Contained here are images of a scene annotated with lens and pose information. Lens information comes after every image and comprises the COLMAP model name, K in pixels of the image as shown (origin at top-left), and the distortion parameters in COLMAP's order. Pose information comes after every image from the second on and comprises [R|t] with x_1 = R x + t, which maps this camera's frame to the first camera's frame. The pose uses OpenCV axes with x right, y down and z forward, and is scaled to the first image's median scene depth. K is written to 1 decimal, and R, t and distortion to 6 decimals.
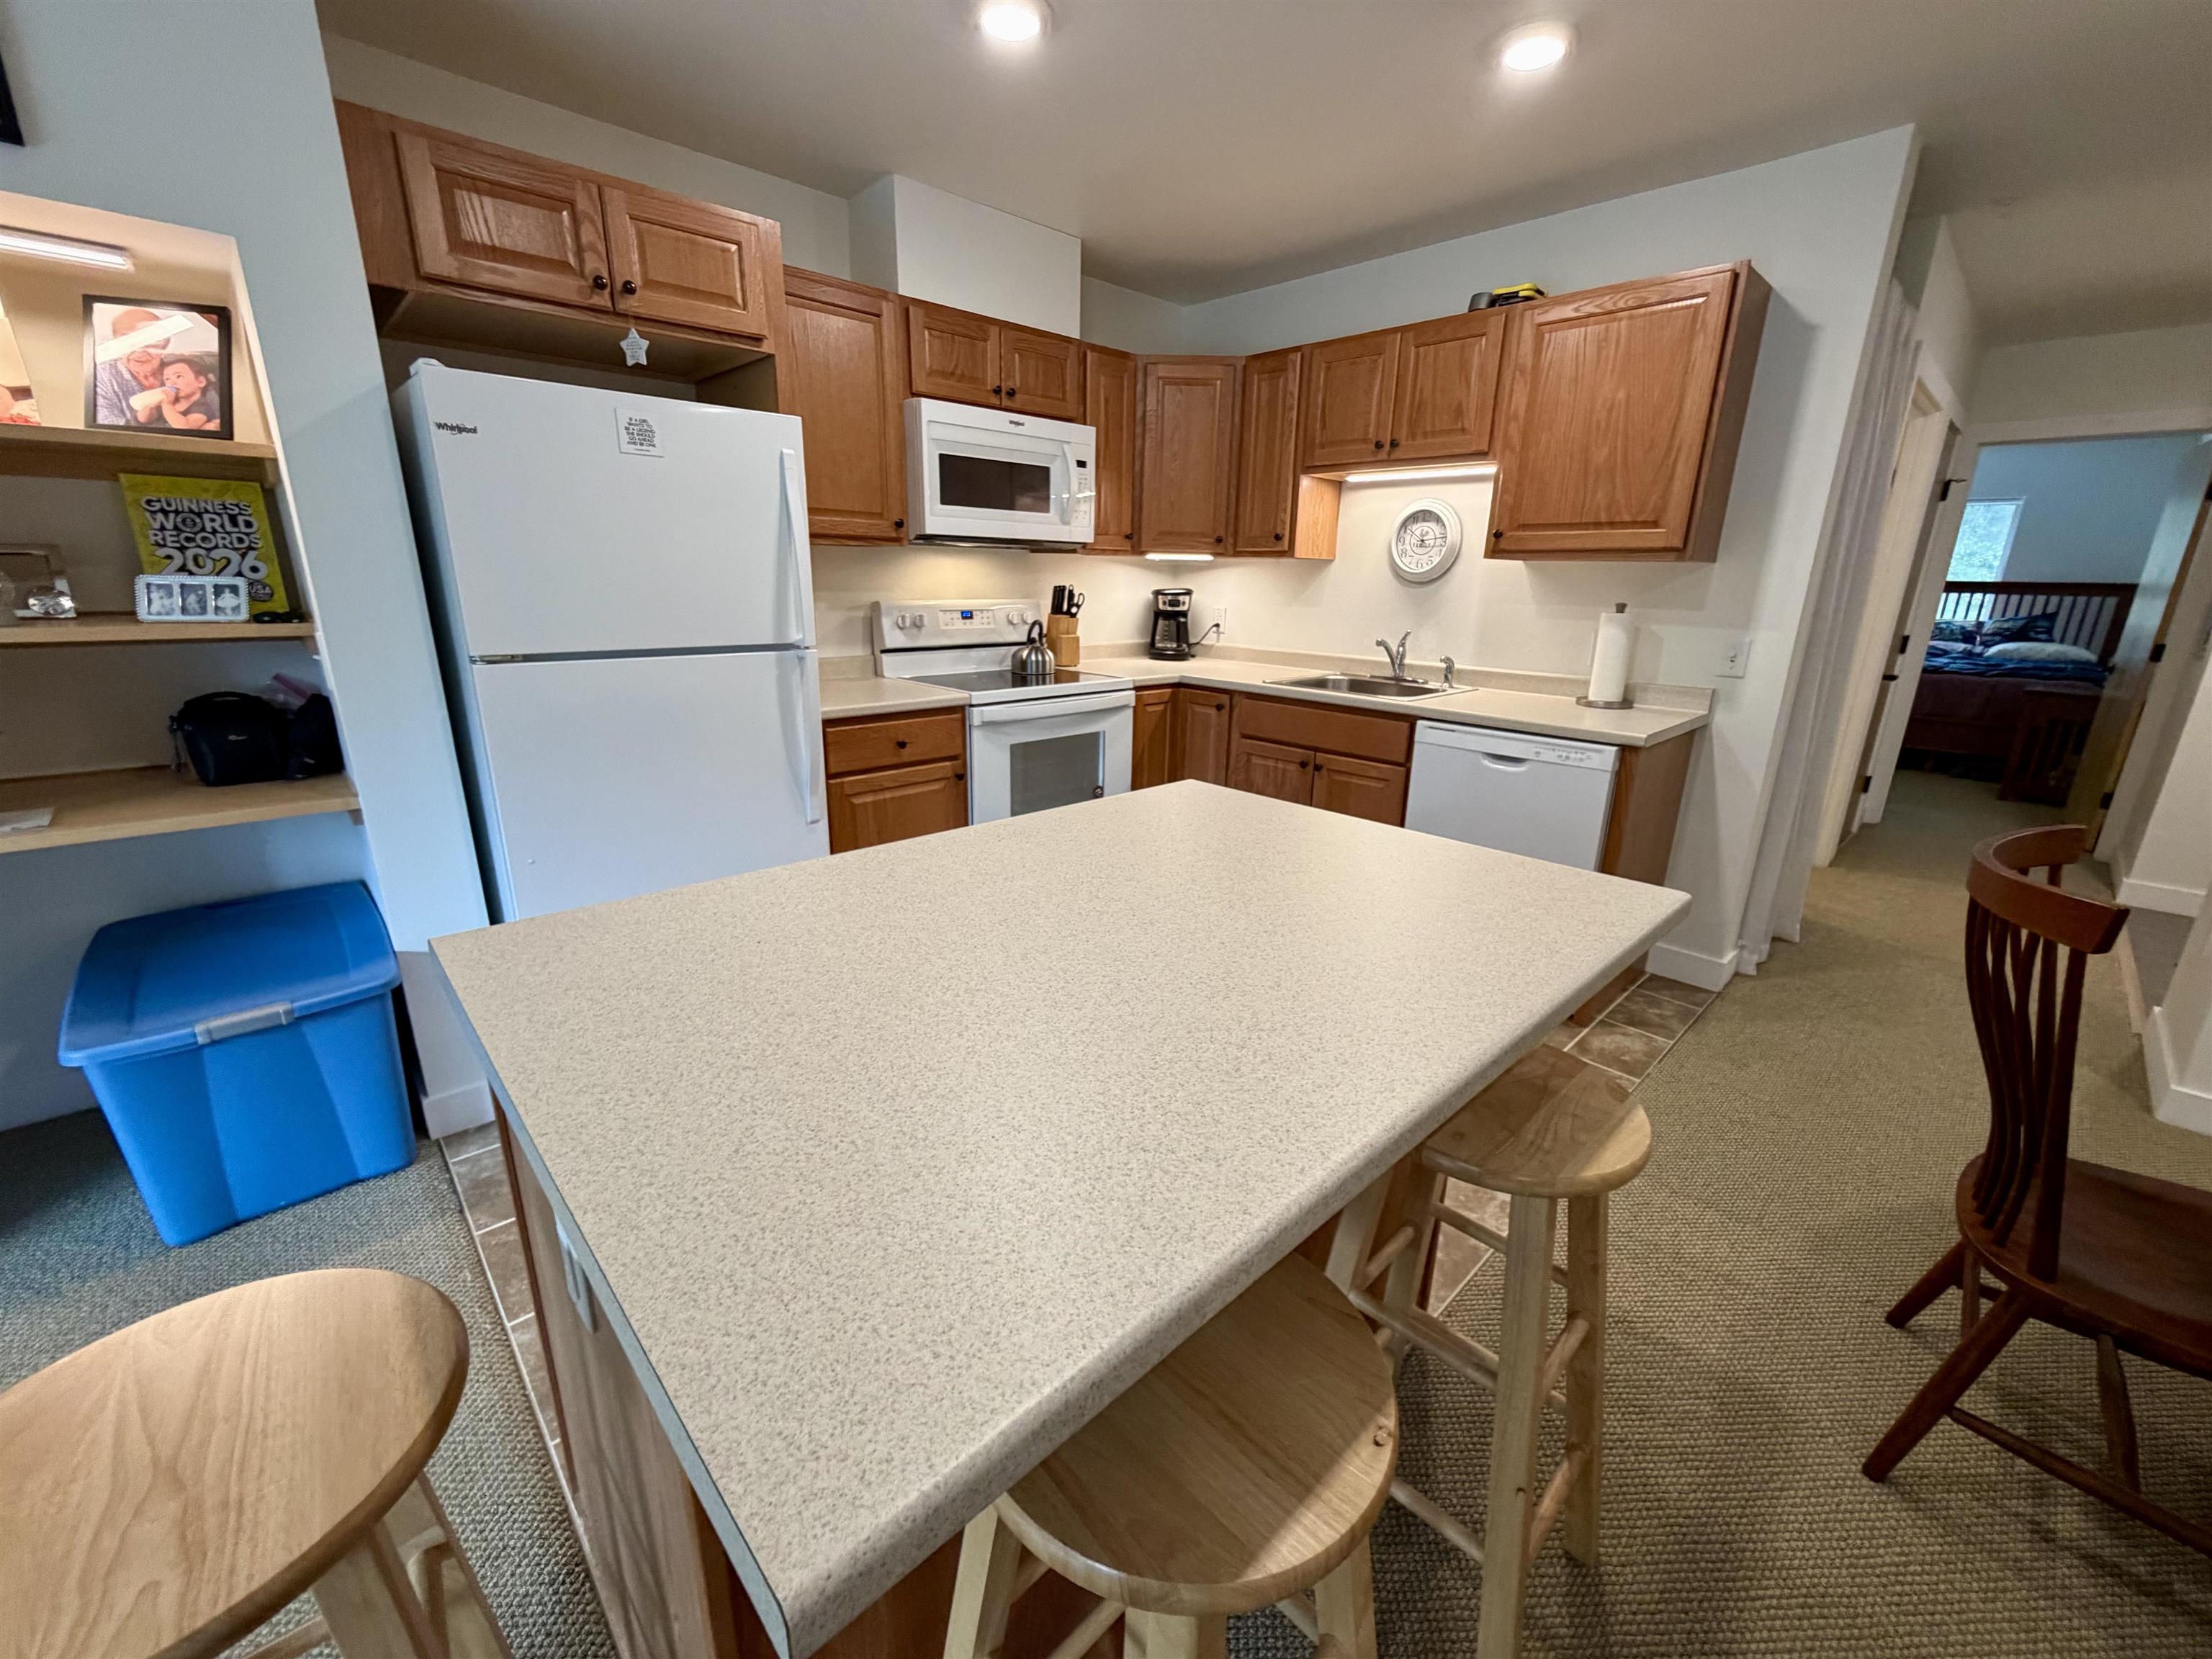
lens RADIAL K [[881.0, 0, 1109.1], [0, 881.0, 828.6], [0, 0, 1]] dist [0.001031, -0.000527]
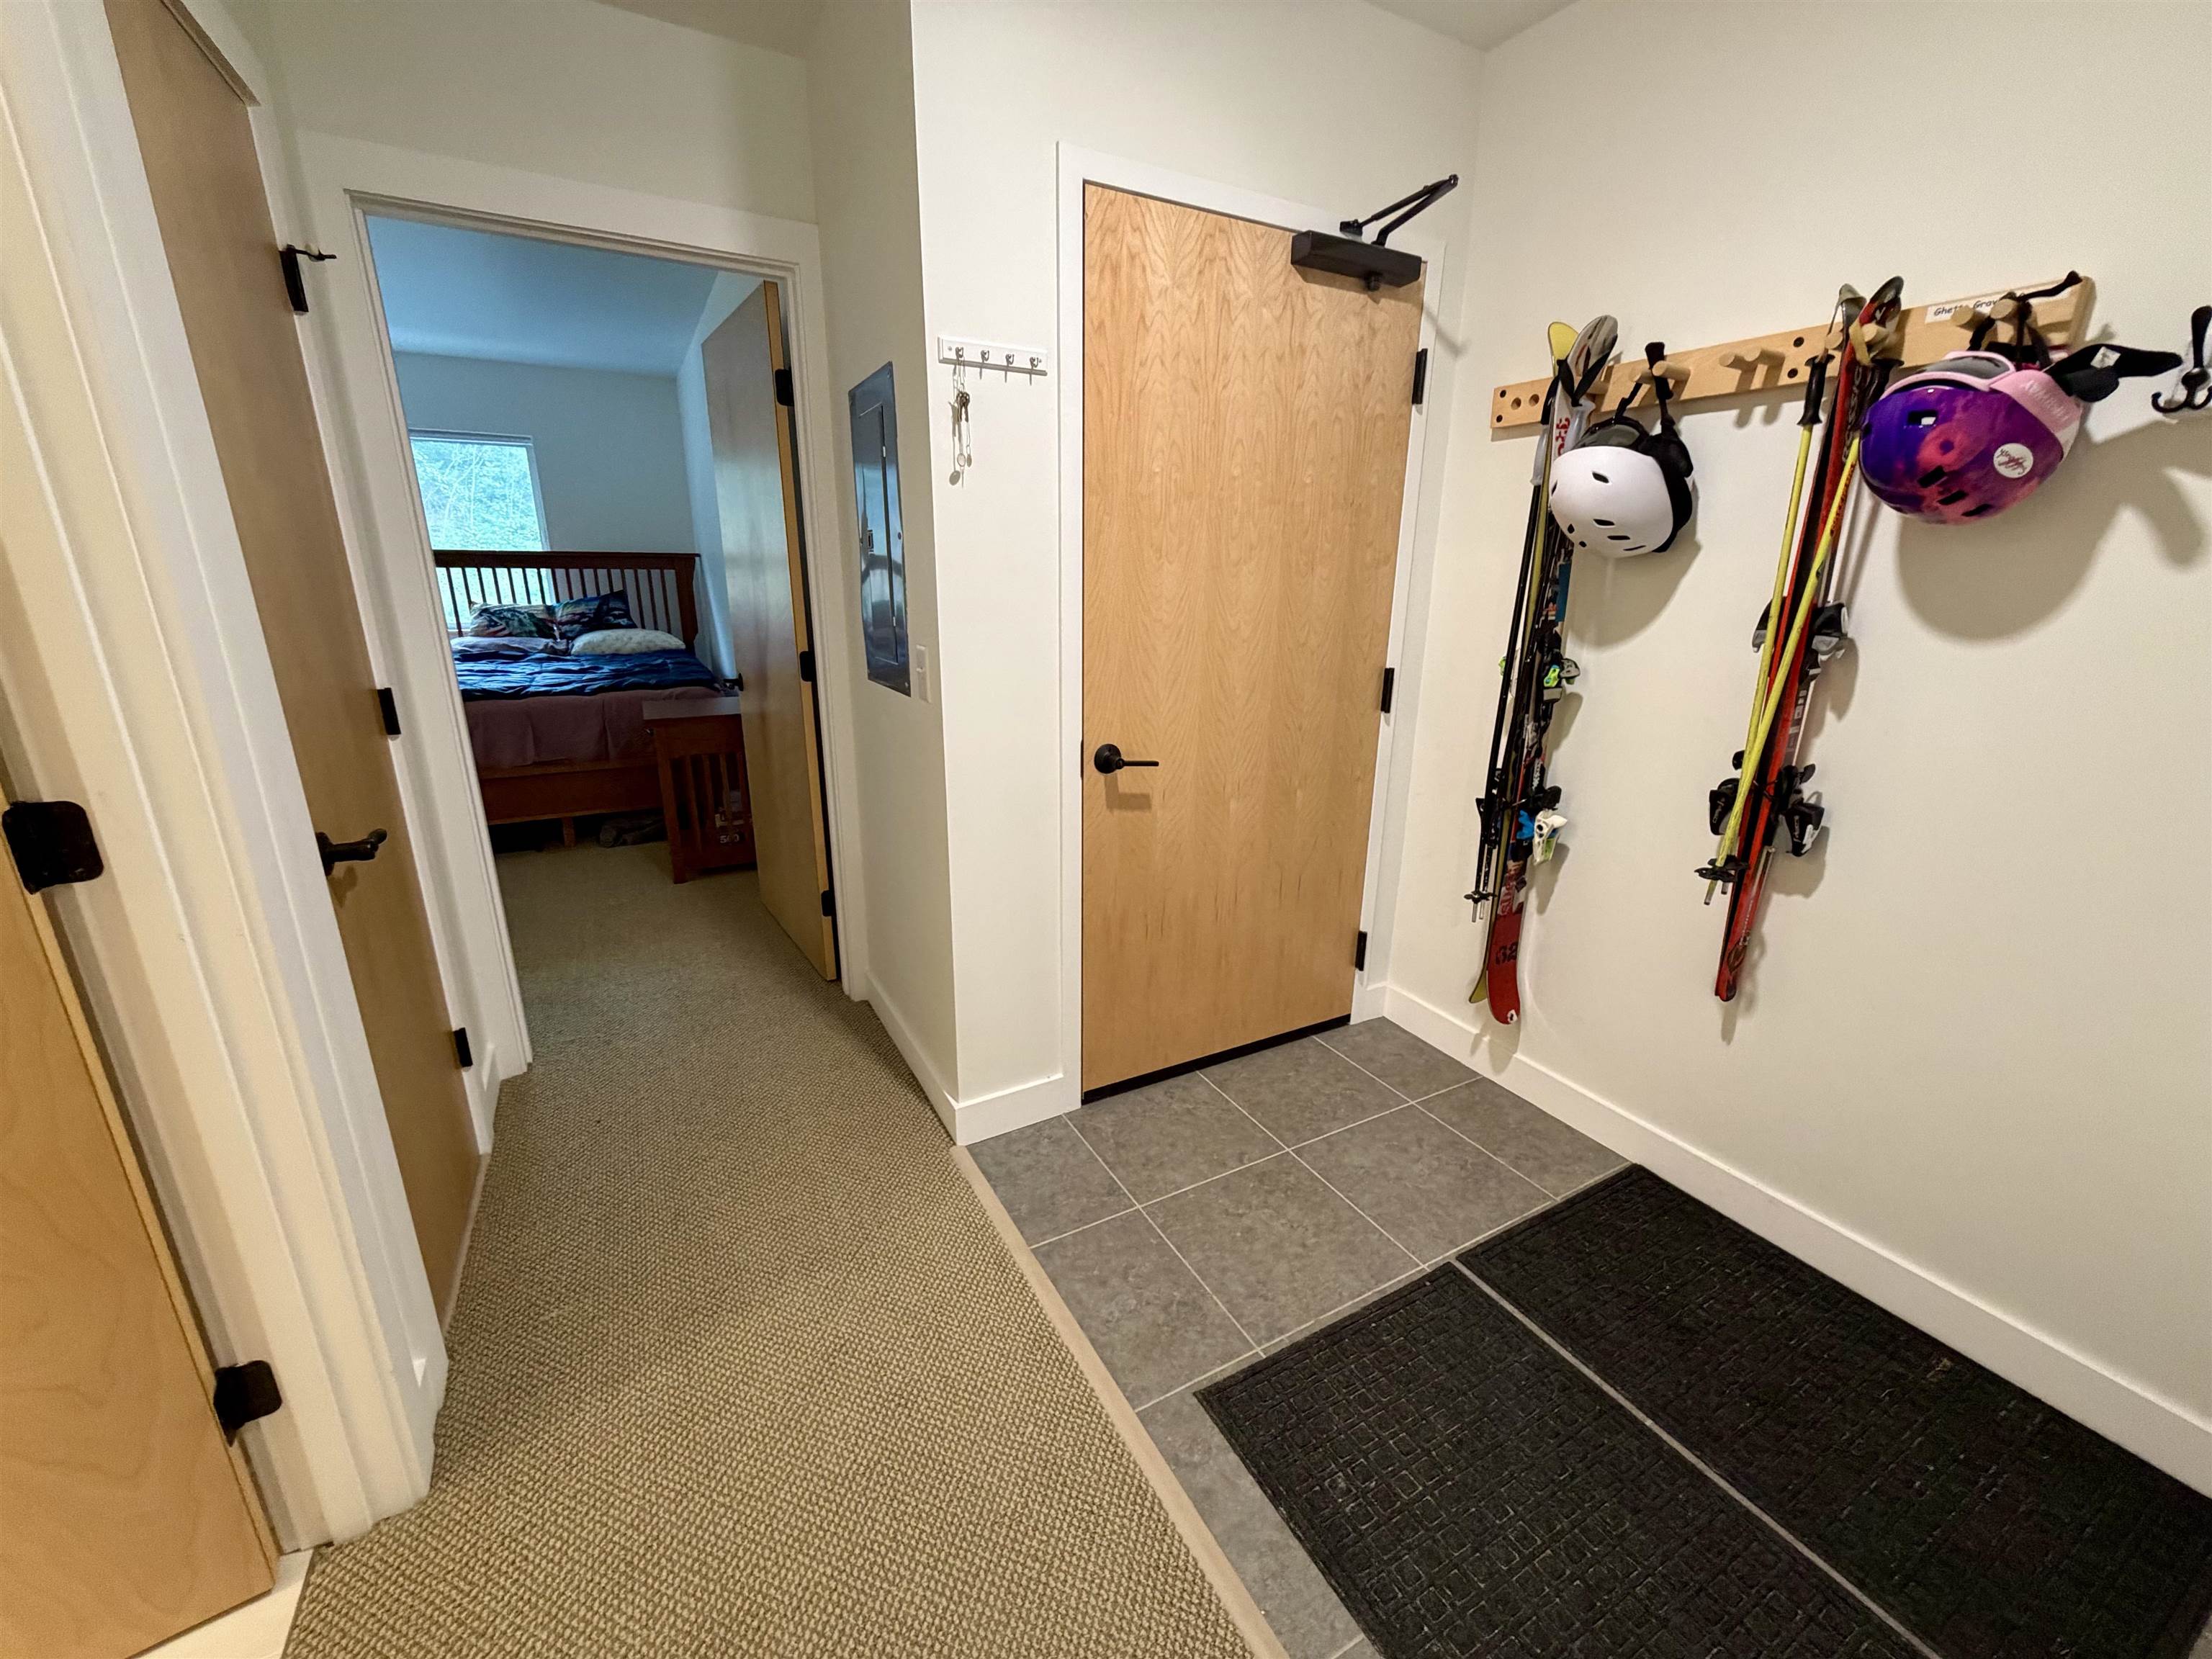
lens RADIAL K [[881.0, 0, 1104.5], [0, 881.0, 827.2], [0, 0, 1]] dist [0.001031, -0.000527]
pose [[0.259873, -0.290579, 0.920886, 0.957700], [0.266478, 0.938200, 0.220842, -0.254855], [-0.928146, 0.188004, 0.321245, 0.932557]]
